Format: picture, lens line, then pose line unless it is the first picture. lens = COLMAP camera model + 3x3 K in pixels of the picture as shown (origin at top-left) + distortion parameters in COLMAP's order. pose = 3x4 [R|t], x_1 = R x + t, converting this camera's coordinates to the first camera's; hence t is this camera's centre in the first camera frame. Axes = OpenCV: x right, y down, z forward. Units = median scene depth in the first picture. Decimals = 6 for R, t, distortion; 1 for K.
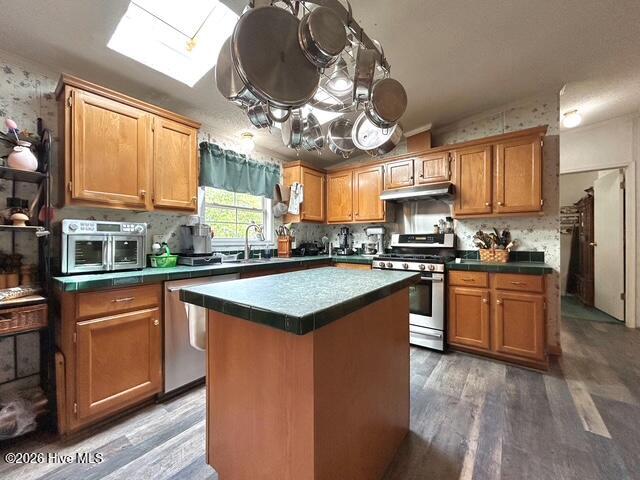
lens RADIAL K [[256.3, 0, 323.3], [0, 256.3, 240.1], [0, 0, 1]] dist [-0.002256, 0.000796]
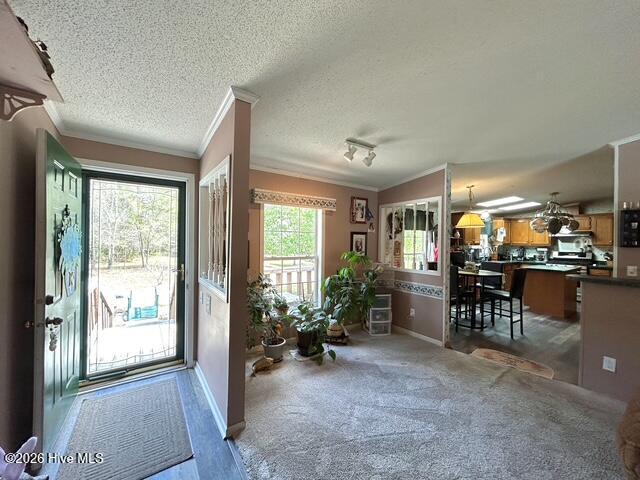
lens RADIAL K [[256.3, 0, 316.8], [0, 256.3, 240.2], [0, 0, 1]] dist [-0.002256, 0.000796]
pose [[0.942213, 0.012668, -0.334776, -1.076374], [-0.013427, 0.999910, 0.000047, -0.113630], [0.334746, 0.004451, 0.942298, -2.039188]]
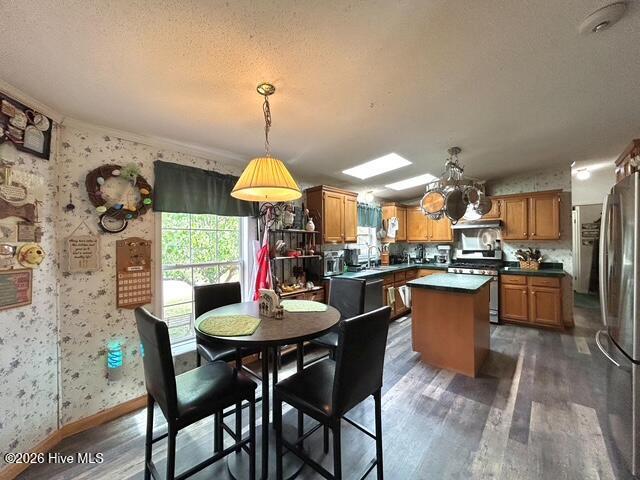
lens RADIAL K [[256.3, 0, 321.6], [0, 256.3, 240.0], [0, 0, 1]] dist [-0.002256, 0.000796]
pose [[0.996472, -0.008156, -0.083525, -0.499984], [0.007622, 0.999948, -0.006722, -0.097419], [0.083576, 0.006062, 0.996483, -0.712867]]
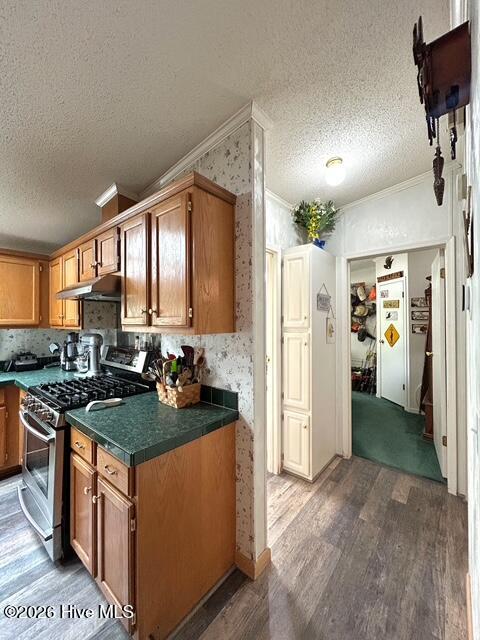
lens RADIAL K [[256.3, 0, 241.4], [0, 256.3, 323.1], [0, 0, 1]] dist [-0.002256, 0.000796]
pose [[0.998598, -0.000810, -0.052919, 0.869181], [0.000987, 0.999994, 0.003304, -0.112605], [0.052916, -0.003352, 0.998593, 0.397375]]
